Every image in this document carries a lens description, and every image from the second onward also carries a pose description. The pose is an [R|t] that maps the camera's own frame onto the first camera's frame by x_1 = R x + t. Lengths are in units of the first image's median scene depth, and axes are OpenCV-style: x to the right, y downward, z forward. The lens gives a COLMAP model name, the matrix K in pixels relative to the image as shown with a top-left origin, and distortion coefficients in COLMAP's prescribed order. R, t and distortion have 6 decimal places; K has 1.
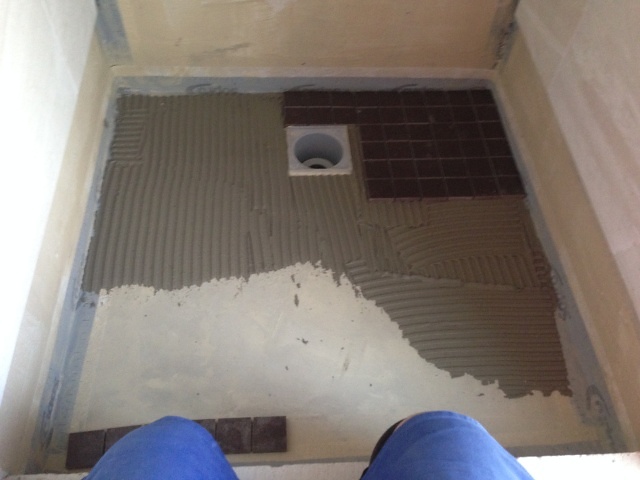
lens RADIAL K [[594.7, 0, 323.8], [0, 594.7, 238.7], [0, 0, 1]] dist [0.053632, 0.000000]
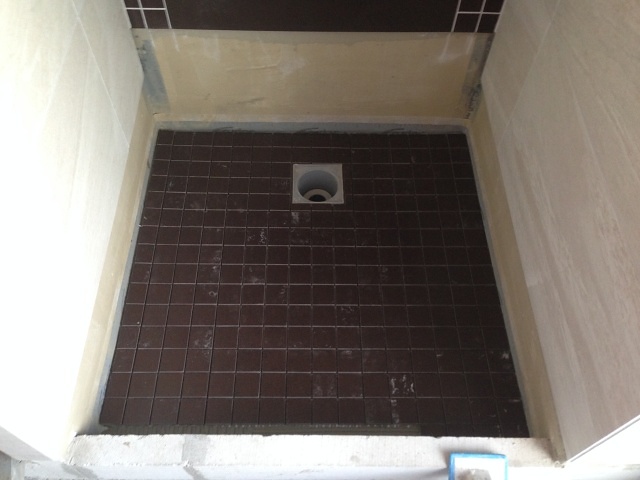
lens RADIAL K [[594.7, 0, 322.6], [0, 594.7, 237.3], [0, 0, 1]] dist [0.053632, 0.000000]
pose [[0.997911, 0.027108, -0.058636, 0.074330], [-0.025311, 0.999193, 0.031172, -0.078067], [0.059434, -0.029623, 0.997793, -0.222978]]
